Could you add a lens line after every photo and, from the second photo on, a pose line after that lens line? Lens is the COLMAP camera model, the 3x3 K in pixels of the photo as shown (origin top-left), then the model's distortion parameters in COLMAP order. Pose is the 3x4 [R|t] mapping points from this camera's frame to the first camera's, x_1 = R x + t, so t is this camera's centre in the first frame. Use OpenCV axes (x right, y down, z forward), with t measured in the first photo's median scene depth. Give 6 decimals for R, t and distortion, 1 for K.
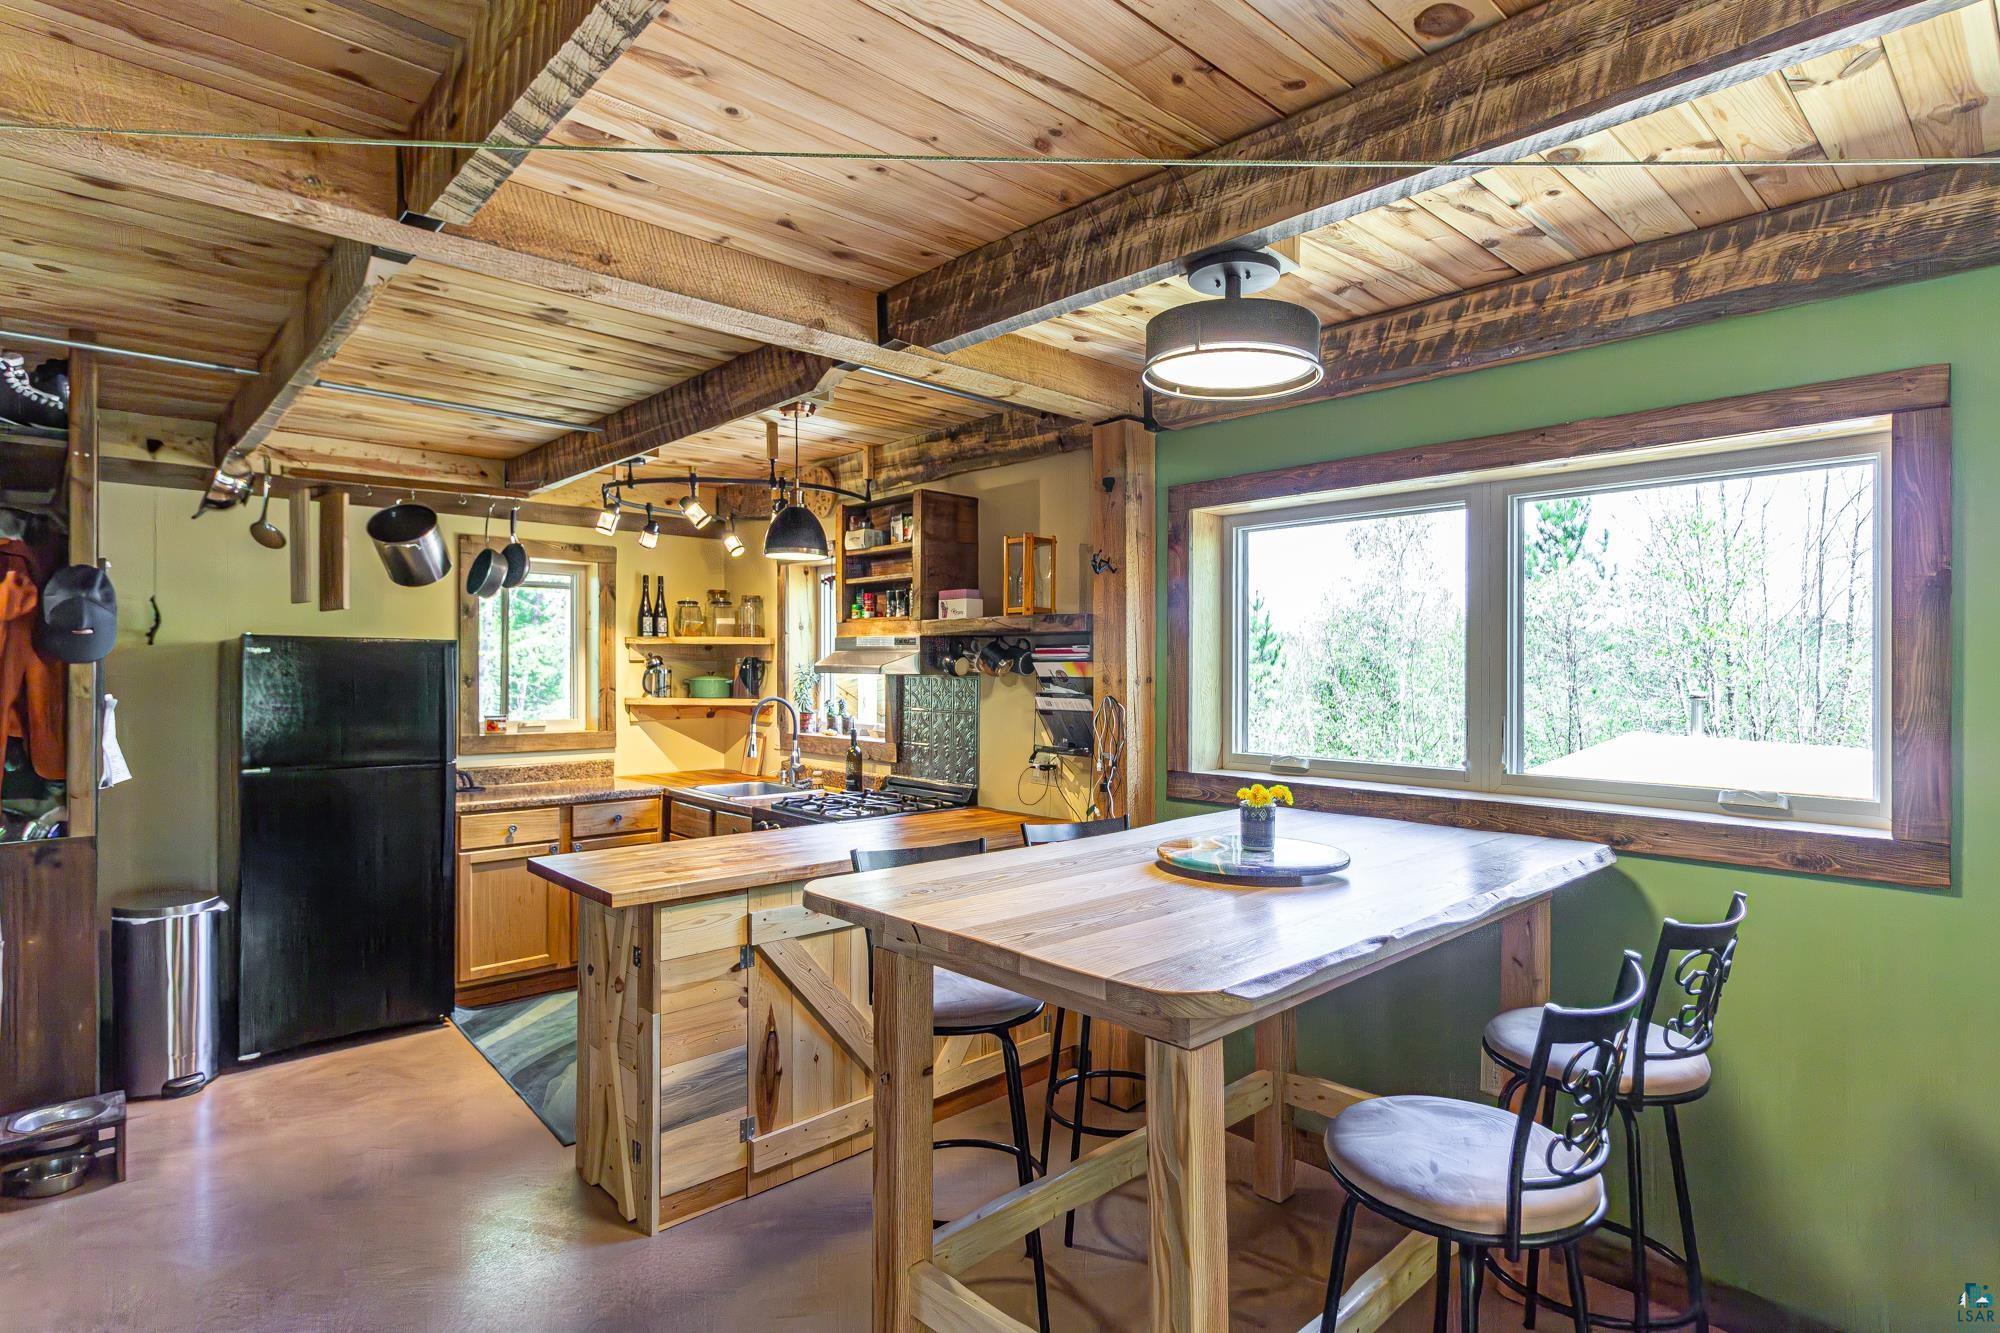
lens RADIAL K [[1082.5, 0, 1051.6], [0, 1082.5, 663.9], [0, 0, 1]] dist [-0.020586, -0.002572]
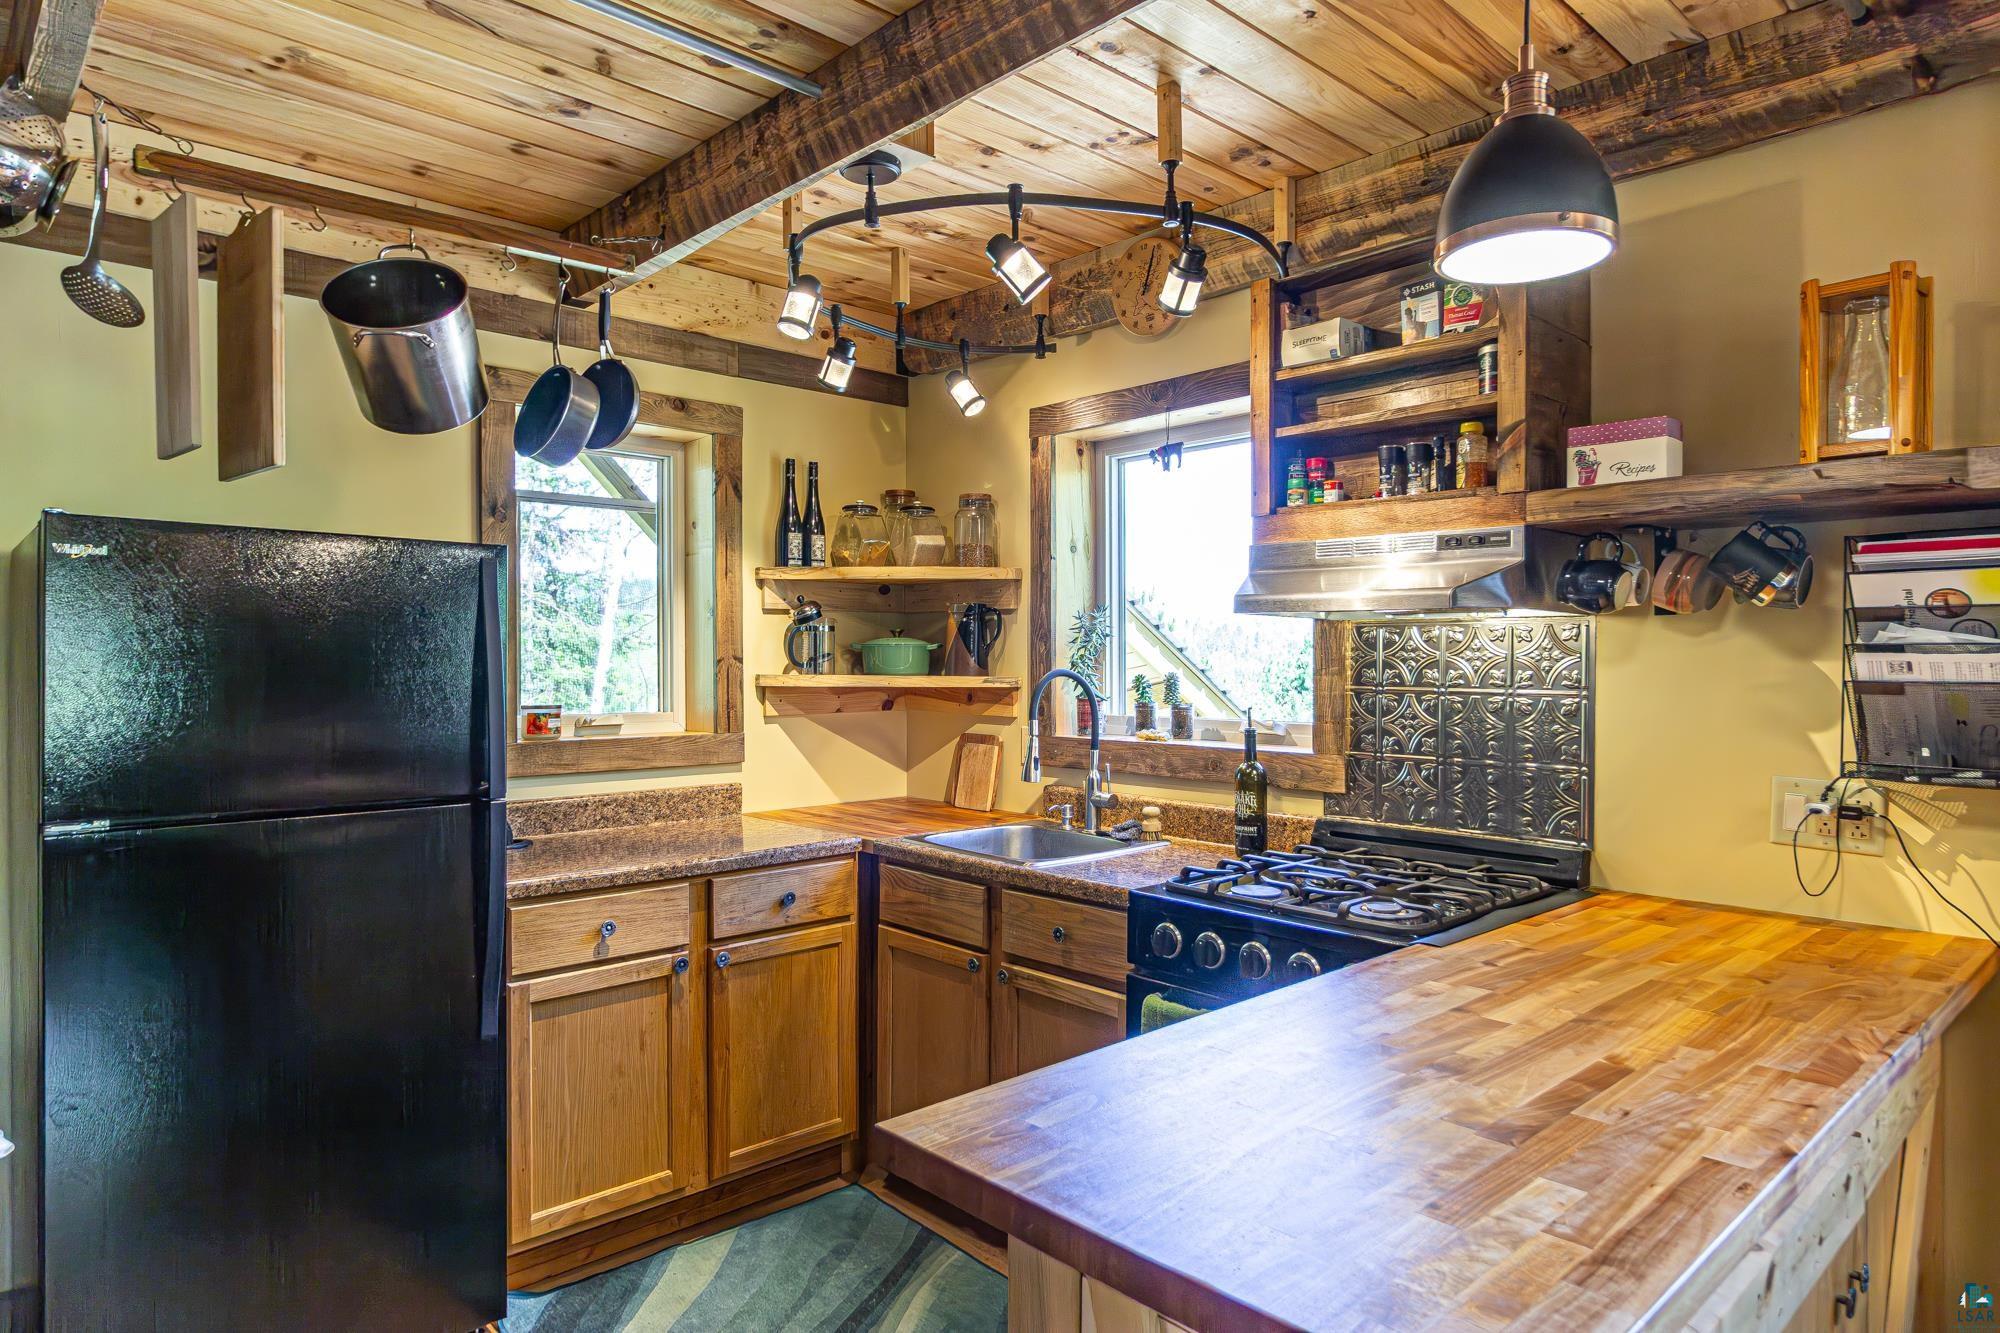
lens RADIAL K [[1196.0, 0, 1003.2], [0, 1196.0, 666.5], [0, 0, 1]] dist [-0.015410, 0.004407]
pose [[0.999930, -0.003074, -0.011414, -0.295697], [0.003166, 0.999963, 0.008035, 0.025653], [0.011389, -0.008070, 0.999903, 0.426825]]
